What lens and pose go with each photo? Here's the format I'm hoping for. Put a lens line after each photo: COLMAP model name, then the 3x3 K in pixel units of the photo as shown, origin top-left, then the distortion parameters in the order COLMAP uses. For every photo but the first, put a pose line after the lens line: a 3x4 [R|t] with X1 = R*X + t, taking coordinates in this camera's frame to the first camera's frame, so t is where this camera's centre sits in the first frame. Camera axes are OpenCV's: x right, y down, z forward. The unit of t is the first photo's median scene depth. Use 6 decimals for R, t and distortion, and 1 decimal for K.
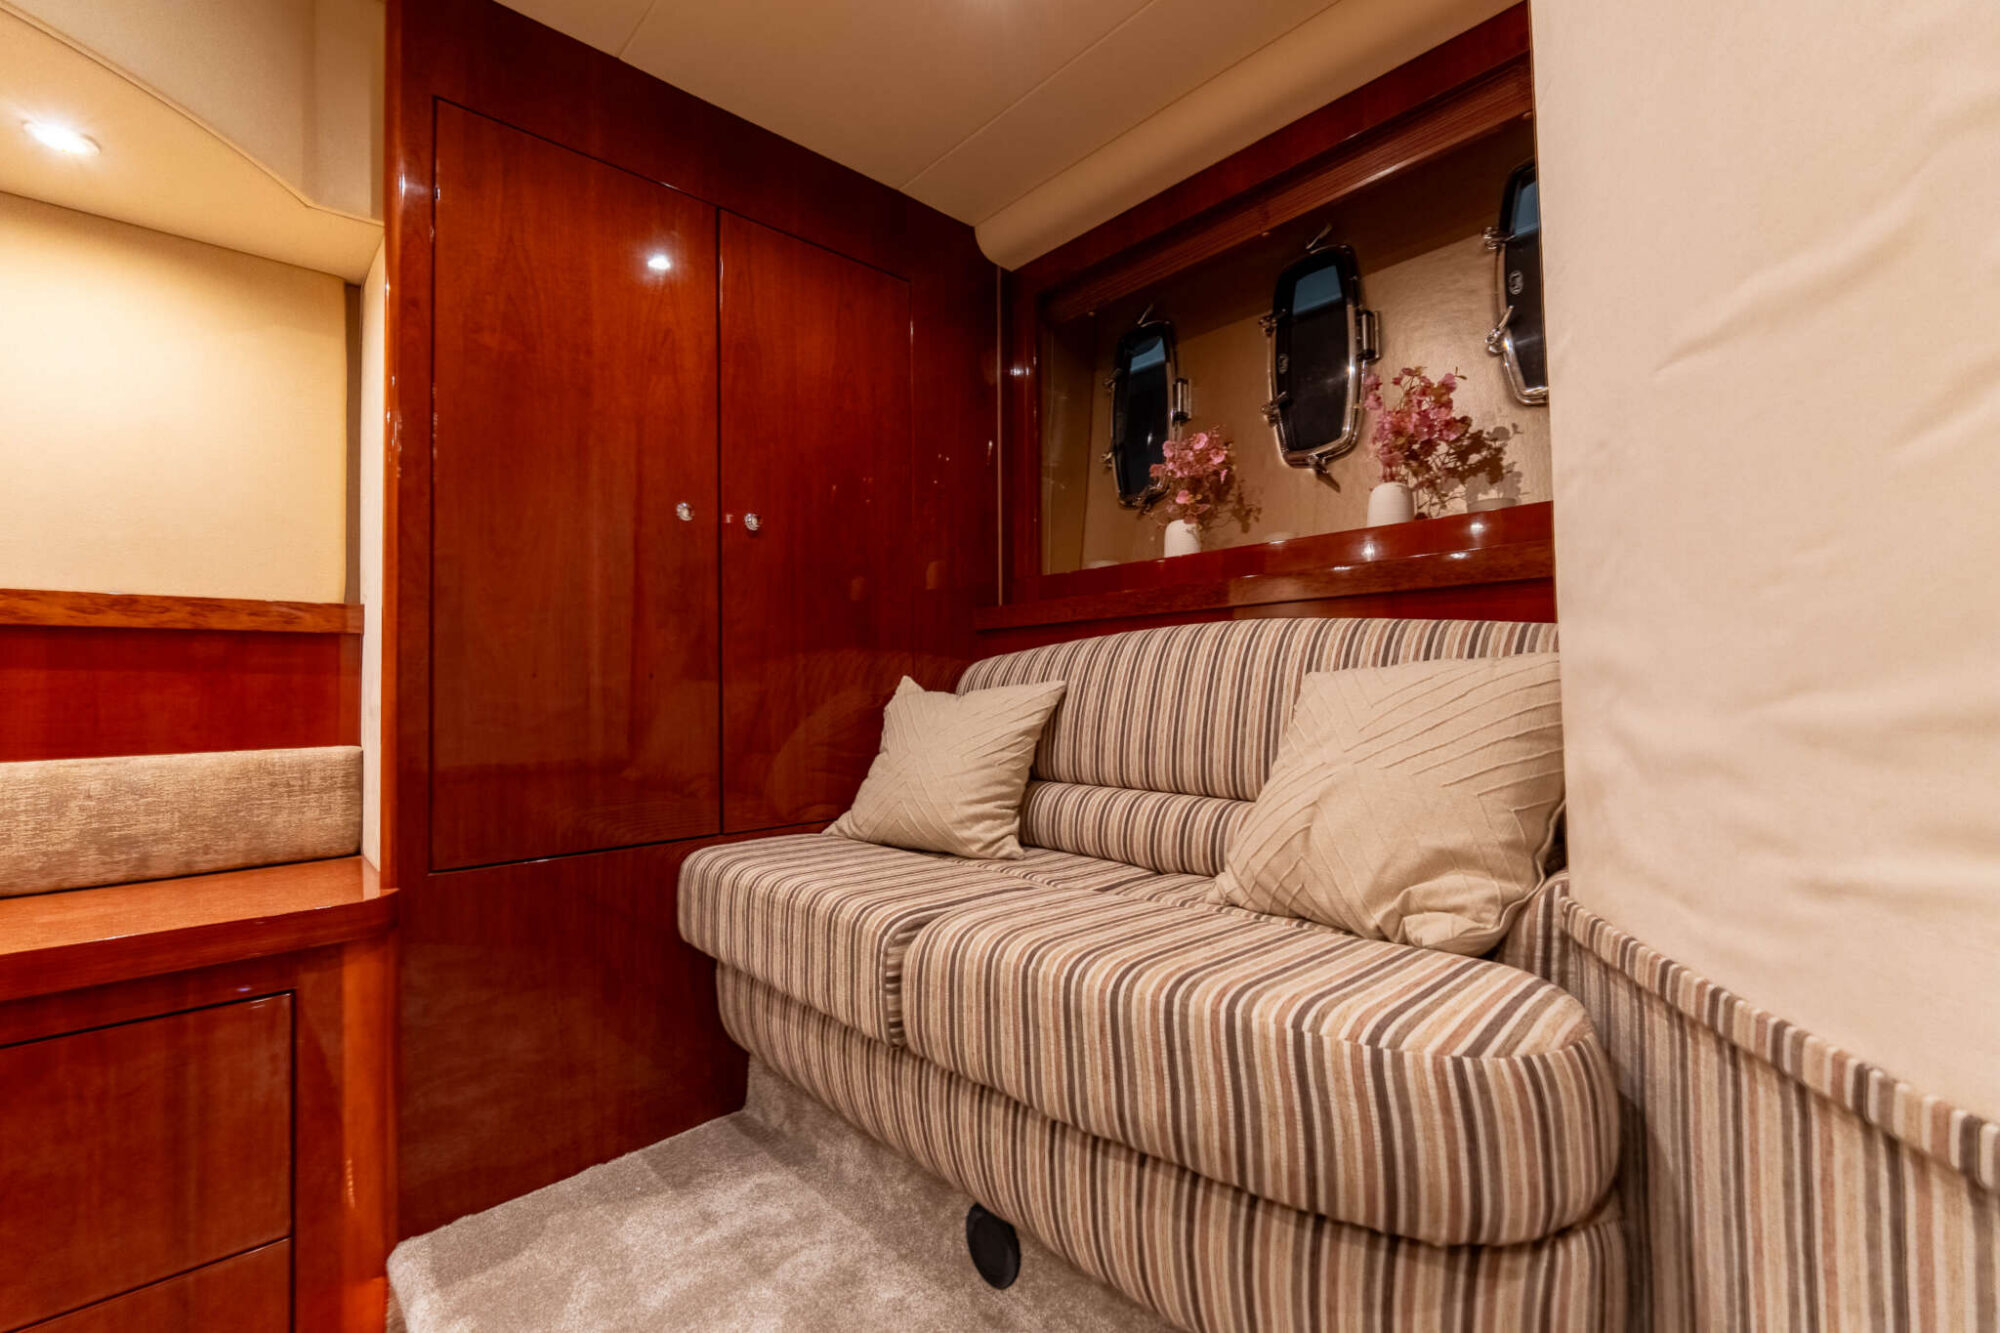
lens RADIAL K [[838.3, 0, 997.8], [0, 838.3, 662.3], [0, 0, 1]] dist [-0.005332, -0.000122]
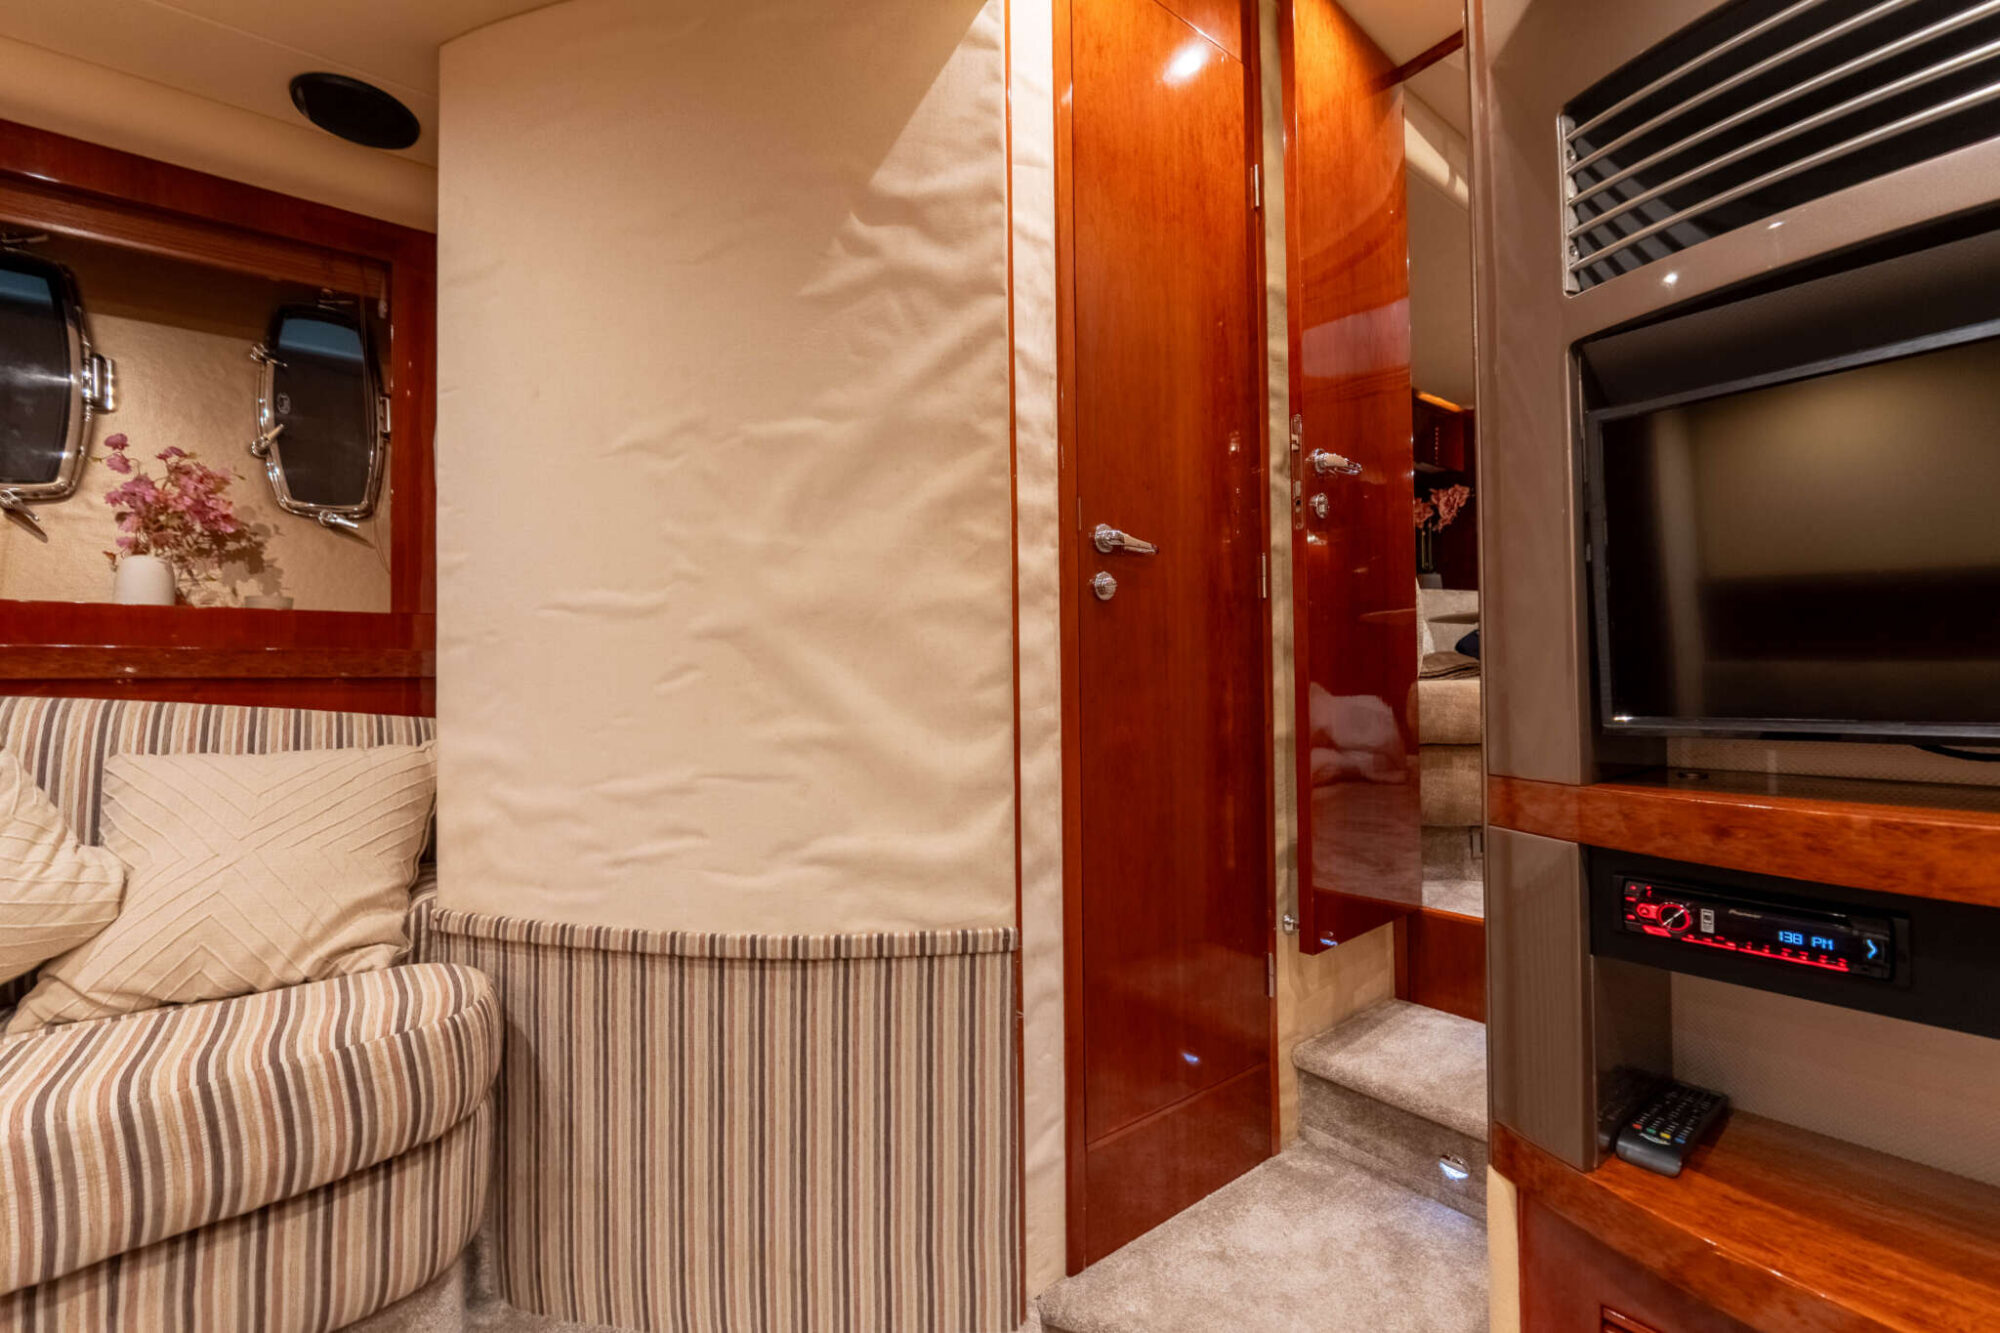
lens RADIAL K [[832.6, 0, 986.6], [0, 832.6, 664.2], [0, 0, 1]] dist [-0.003535, -0.000371]
pose [[0.089837, 0.034017, 0.995375, -0.459583], [-0.020749, 0.999264, -0.032277, -0.084603], [-0.995740, -0.017753, 0.090477, -0.085036]]
